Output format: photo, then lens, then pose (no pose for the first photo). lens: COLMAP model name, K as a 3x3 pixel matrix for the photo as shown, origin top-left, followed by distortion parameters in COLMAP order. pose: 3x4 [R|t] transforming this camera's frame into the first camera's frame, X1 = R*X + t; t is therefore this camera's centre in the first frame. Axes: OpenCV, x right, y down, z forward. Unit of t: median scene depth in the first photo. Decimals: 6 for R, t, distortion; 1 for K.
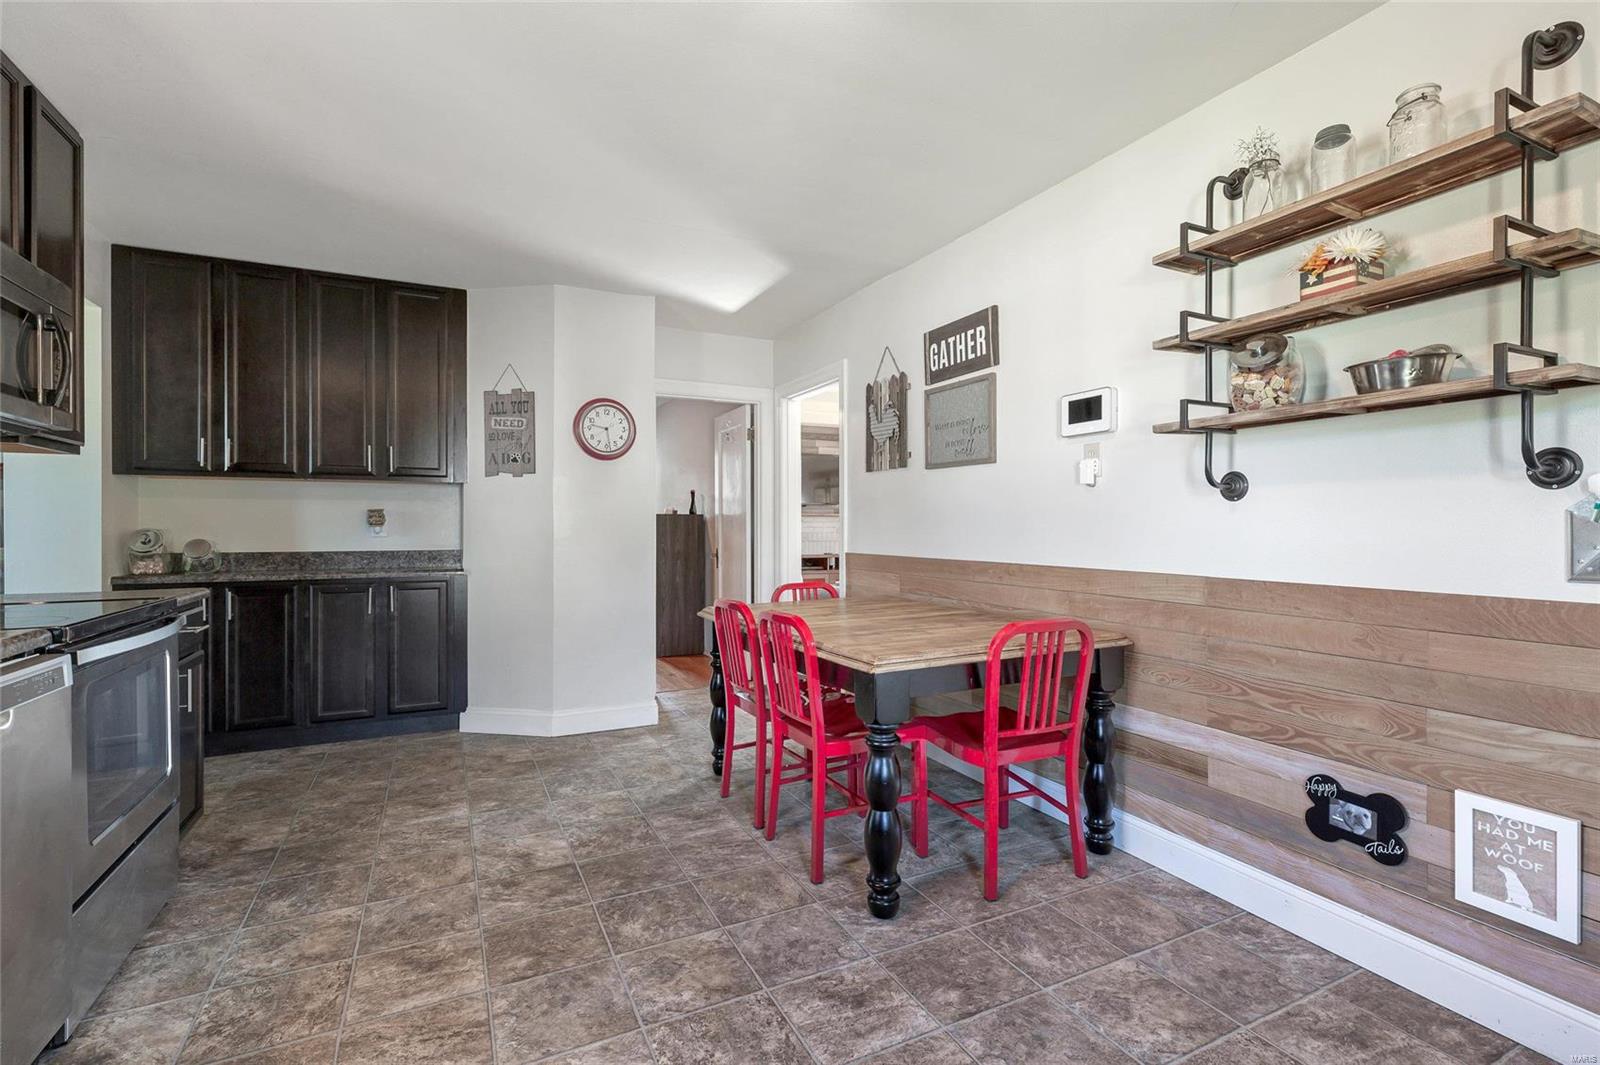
lens RADIAL K [[728.2, 0, 801.4], [0, 728.2, 539.4], [0, 0, 1]] dist [0.001778, -0.000013]
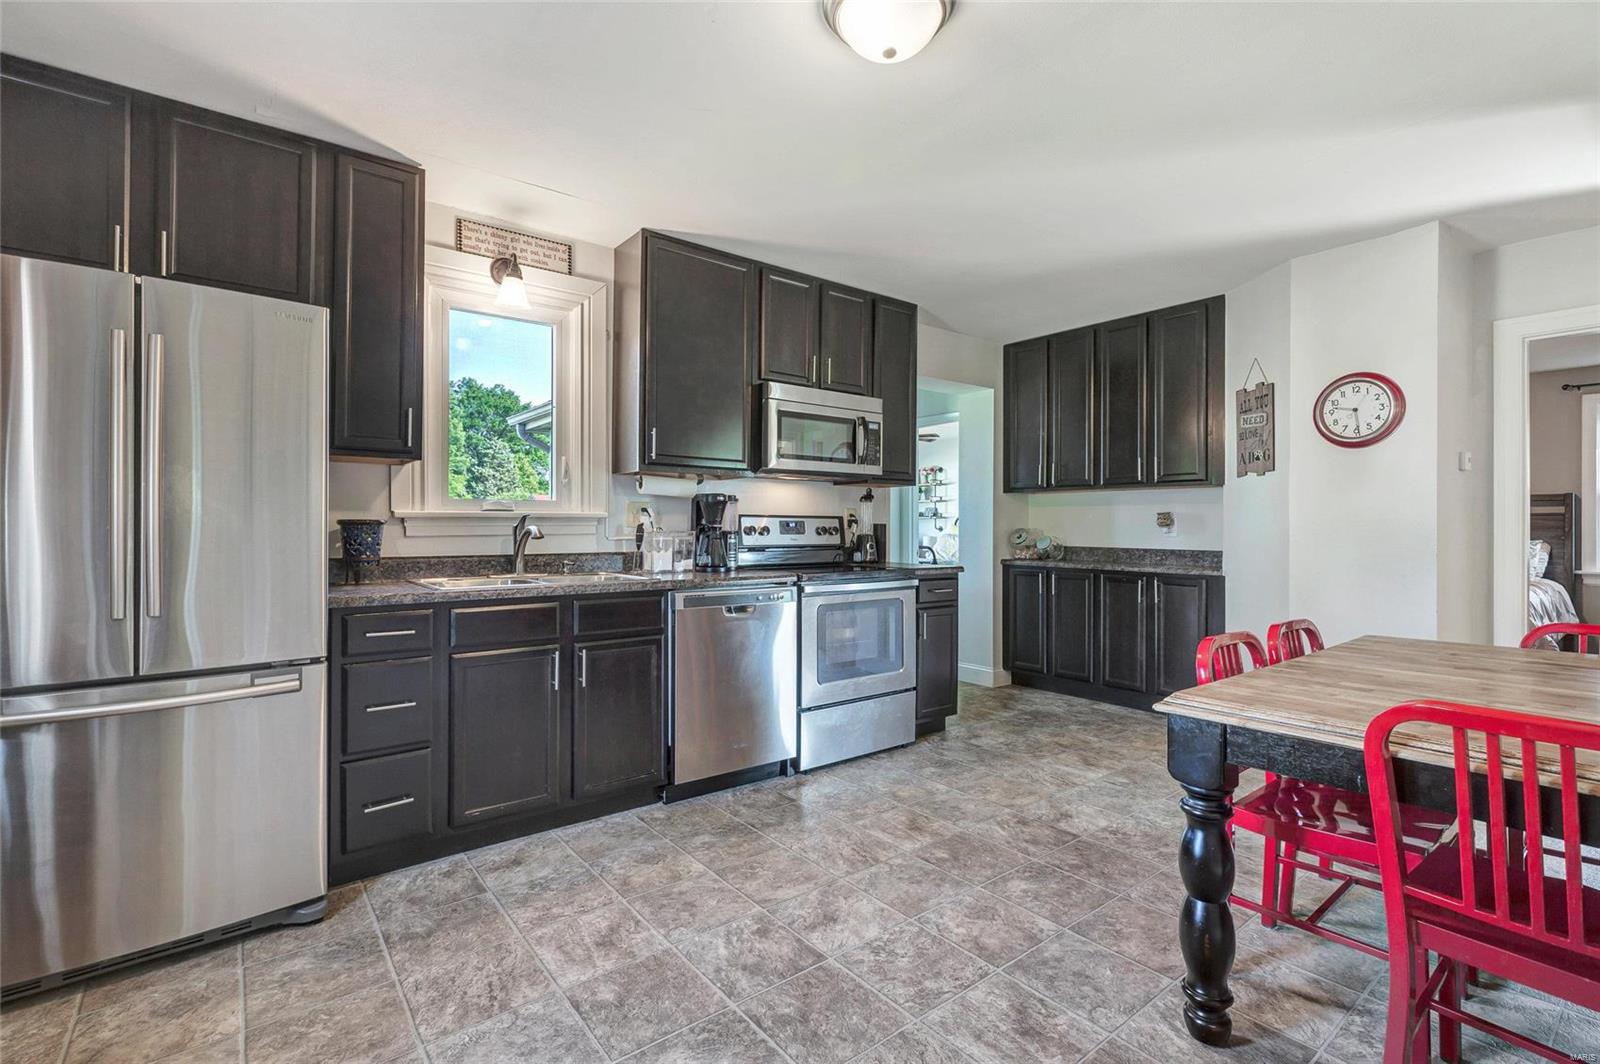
lens RADIAL K [[728.2, 0, 803.6], [0, 728.2, 534.2], [0, 0, 1]] dist [0.001778, -0.000013]
pose [[0.202720, 0.014558, -0.979129, 0.509173], [-0.019189, 0.999757, 0.010892, -0.010821], [0.979049, 0.016581, 0.202950, 0.276408]]
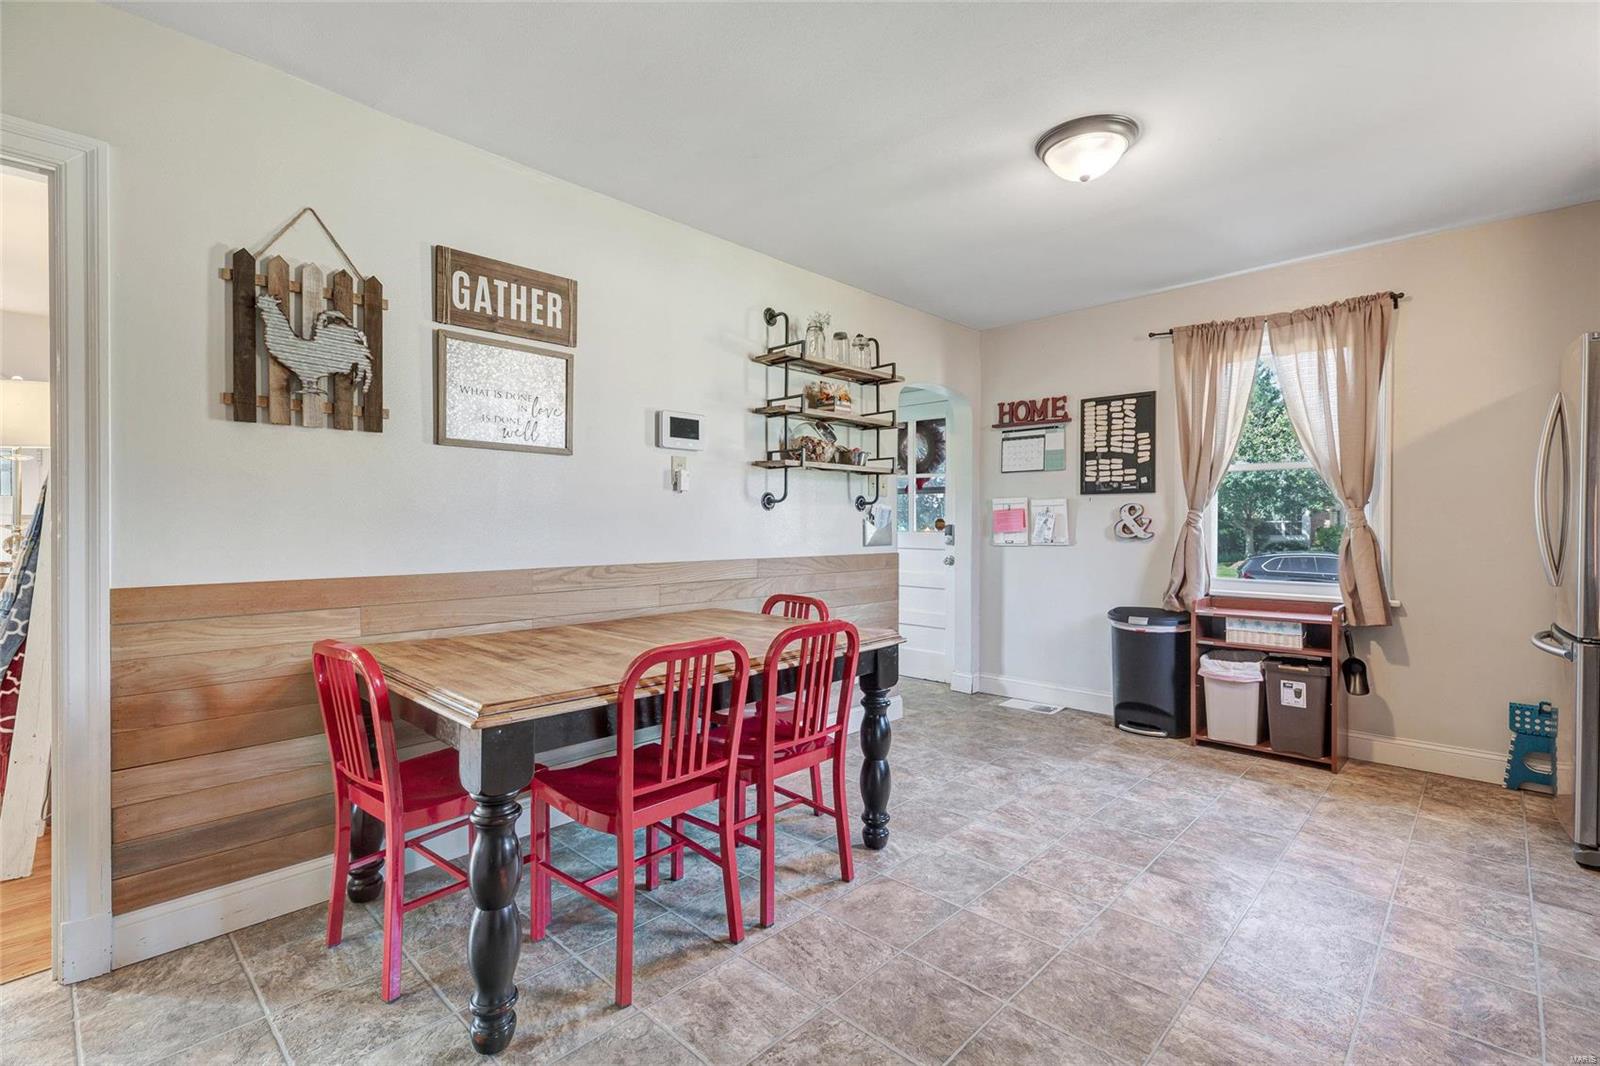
lens RADIAL K [[728.2, 0, 803.9], [0, 728.2, 520.2], [0, 0, 1]] dist [0.001778, -0.000013]
pose [[-0.339886, -0.000665, 0.940466, -0.652366], [0.015289, 0.999864, 0.006232, -0.024919], [-0.940342, 0.016497, -0.339829, 1.000015]]
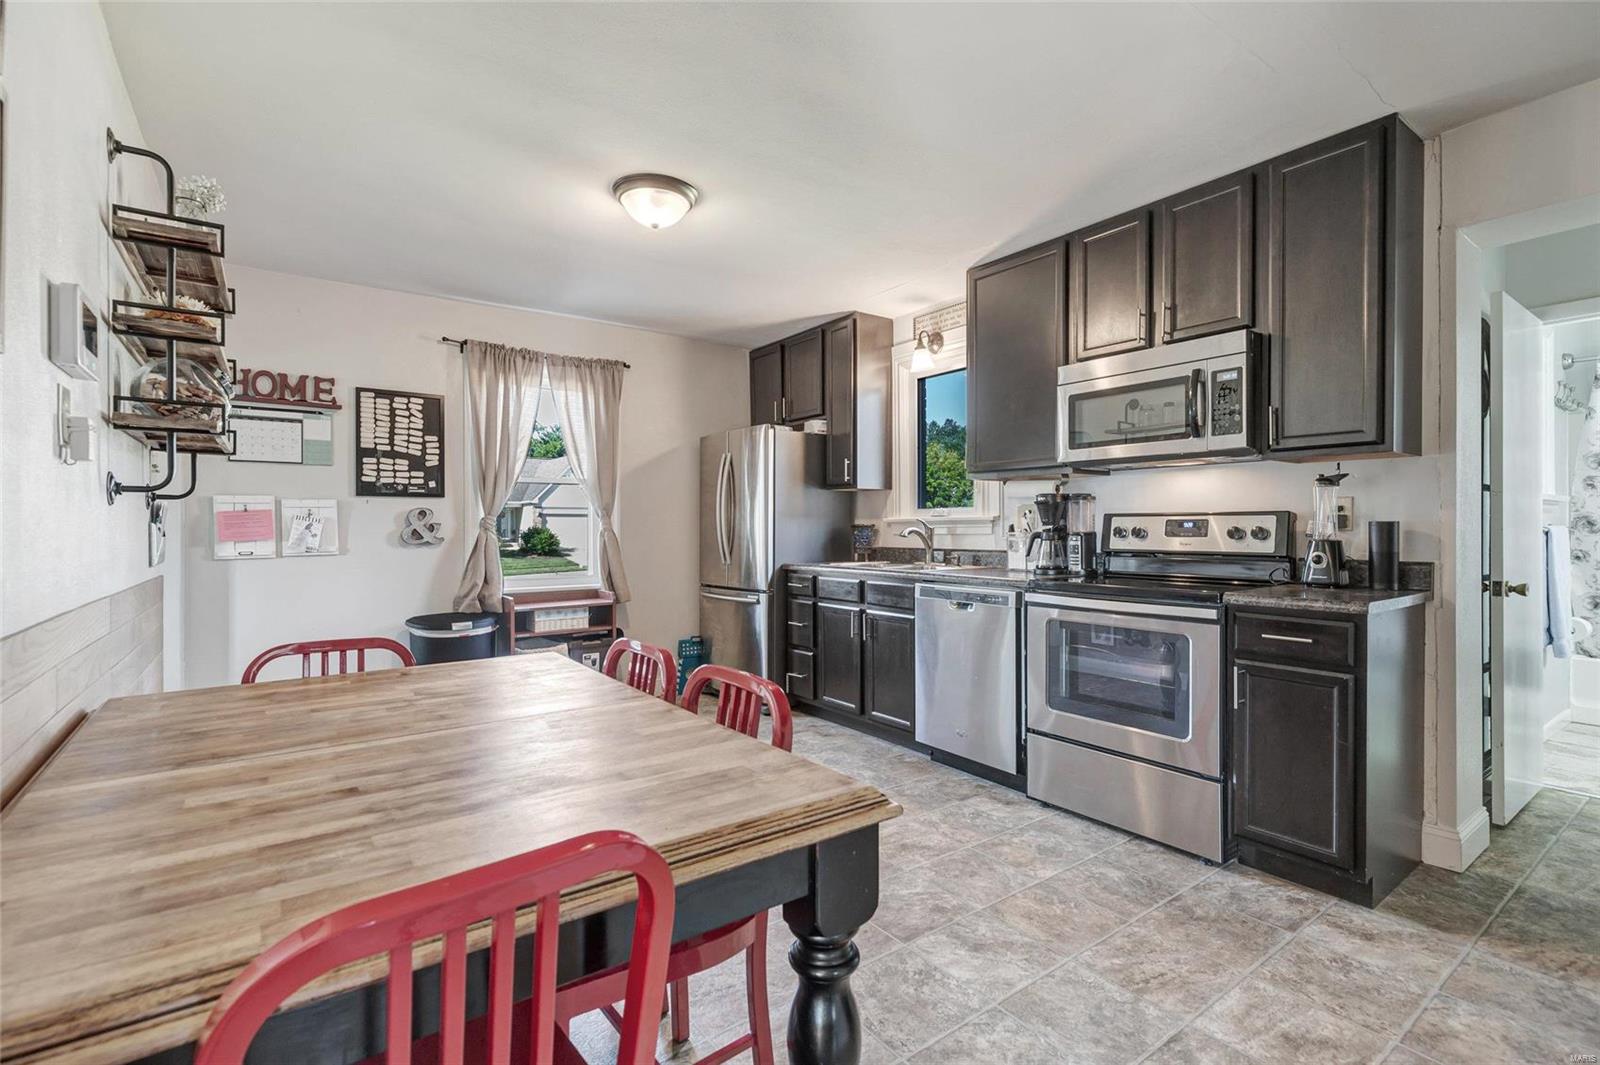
lens RADIAL K [[728.2, 0, 800.1], [0, 728.2, 527.2], [0, 0, 1]] dist [0.001778, -0.000013]
pose [[-0.986645, -0.000408, -0.162886, -0.051019], [-0.002111, 0.999945, 0.010278, -0.018623], [0.162873, 0.010485, -0.986591, 1.351540]]
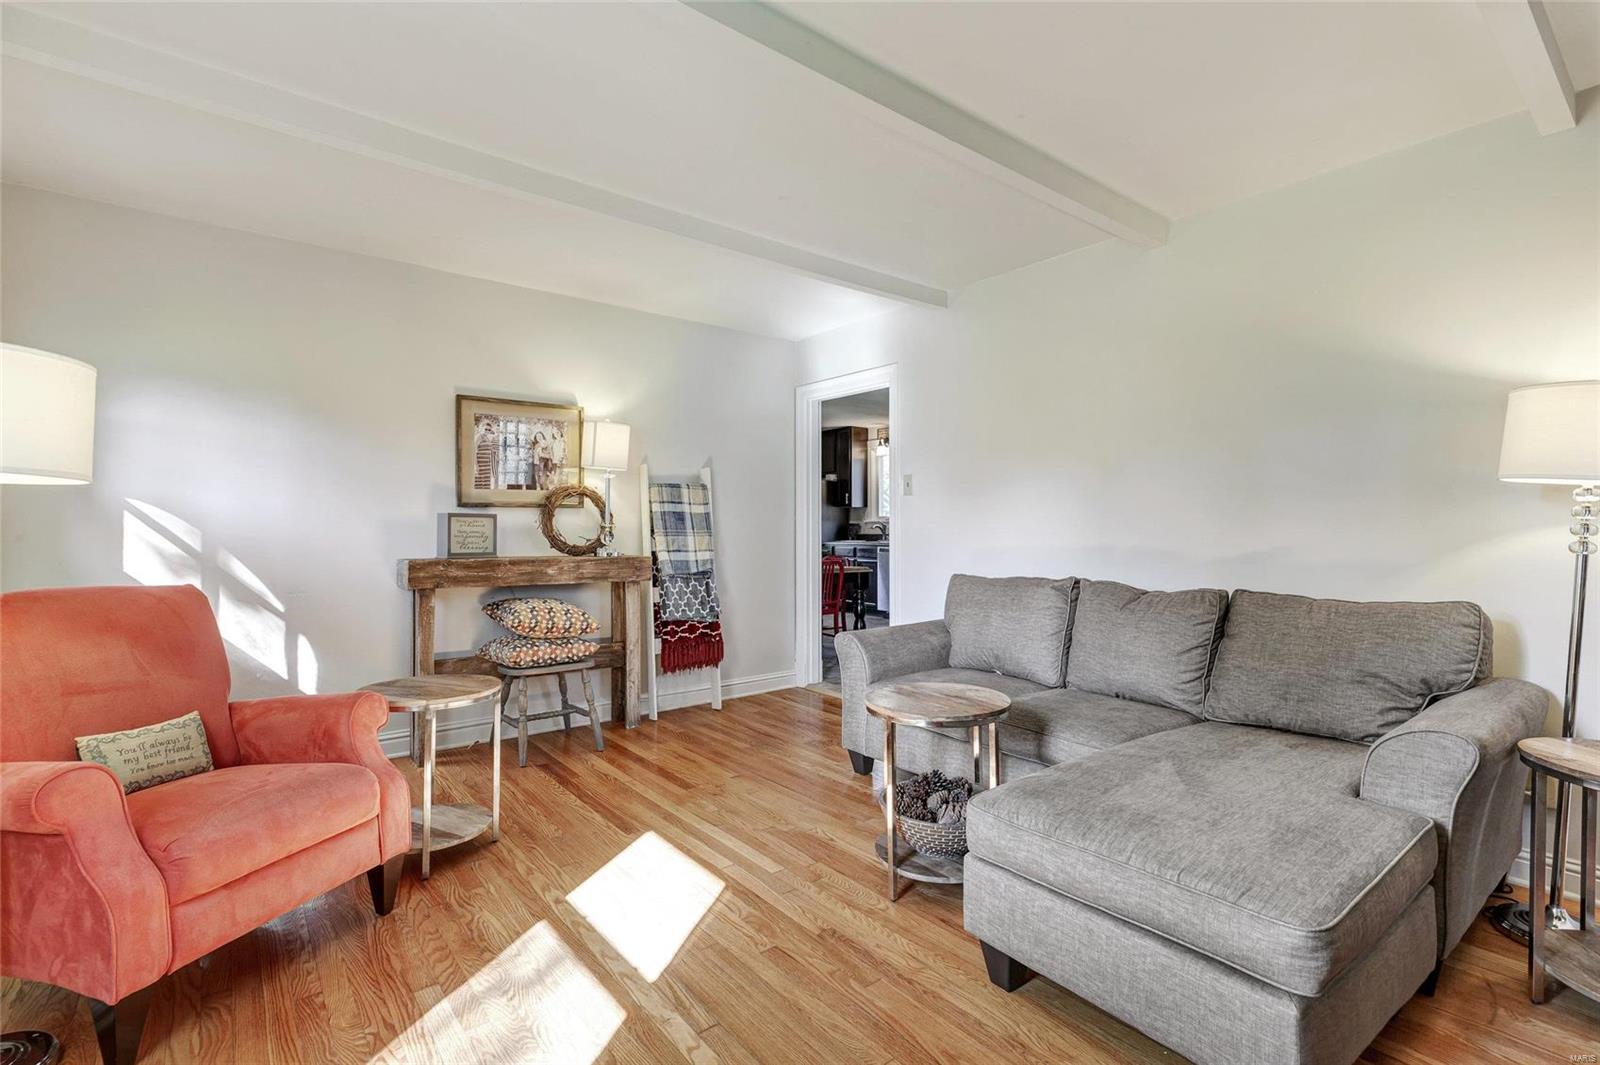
lens RADIAL K [[728.2, 0, 801.3], [0, 728.2, 537.1], [0, 0, 1]] dist [0.001778, -0.000013]
pose [[-0.979563, 0.001971, -0.201130, 0.424228], [-0.002604, 0.999744, 0.022477, -0.020696], [0.201122, 0.022541, -0.979307, 2.907881]]
